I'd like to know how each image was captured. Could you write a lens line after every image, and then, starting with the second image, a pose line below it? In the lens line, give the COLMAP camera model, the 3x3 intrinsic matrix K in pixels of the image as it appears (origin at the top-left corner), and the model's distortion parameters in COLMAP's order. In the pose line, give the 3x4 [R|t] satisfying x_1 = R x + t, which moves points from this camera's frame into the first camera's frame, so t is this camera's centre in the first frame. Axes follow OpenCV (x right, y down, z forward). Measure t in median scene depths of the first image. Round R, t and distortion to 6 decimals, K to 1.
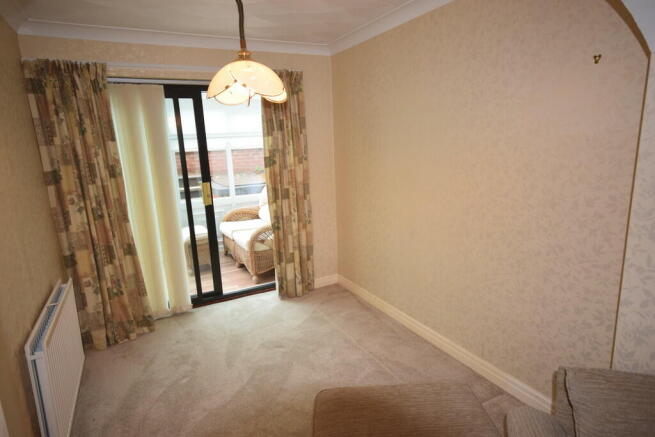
lens RADIAL K [[371.6, 0, 329.5], [0, 371.6, 218.5], [0, 0, 1]] dist [0.001640, 0.002803]
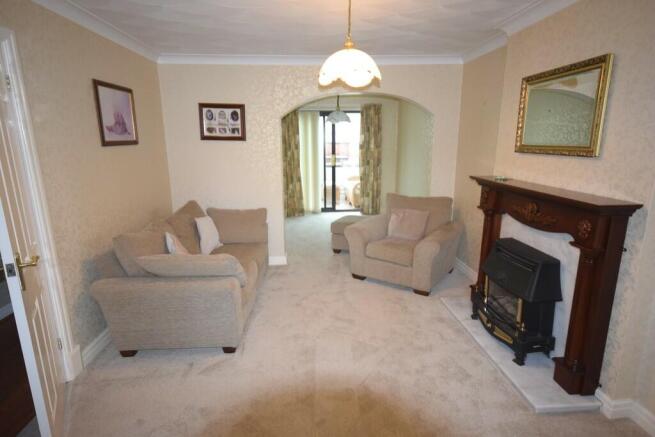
lens RADIAL K [[351.8, 0, 330.3], [0, 351.8, 219.8], [0, 0, 1]] dist [-0.002395, 0.005347]
pose [[0.918124, 0.125771, -0.375806, 0.451035], [-0.113489, 0.992030, 0.054739, 0.161138], [0.379695, -0.007608, 0.925080, -0.866628]]
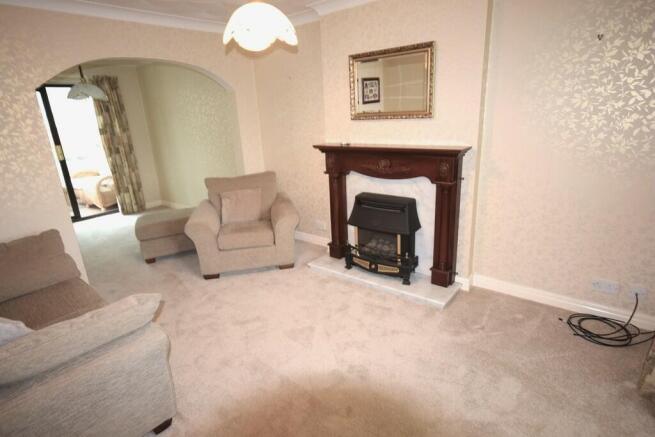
lens RADIAL K [[351.8, 0, 333.3], [0, 351.8, 218.8], [0, 0, 1]] dist [-0.002395, 0.005347]
pose [[0.914379, -0.122674, 0.385828, 0.119441], [0.092398, 0.991070, 0.096136, 0.169711], [-0.394176, -0.052256, 0.917548, -0.825358]]
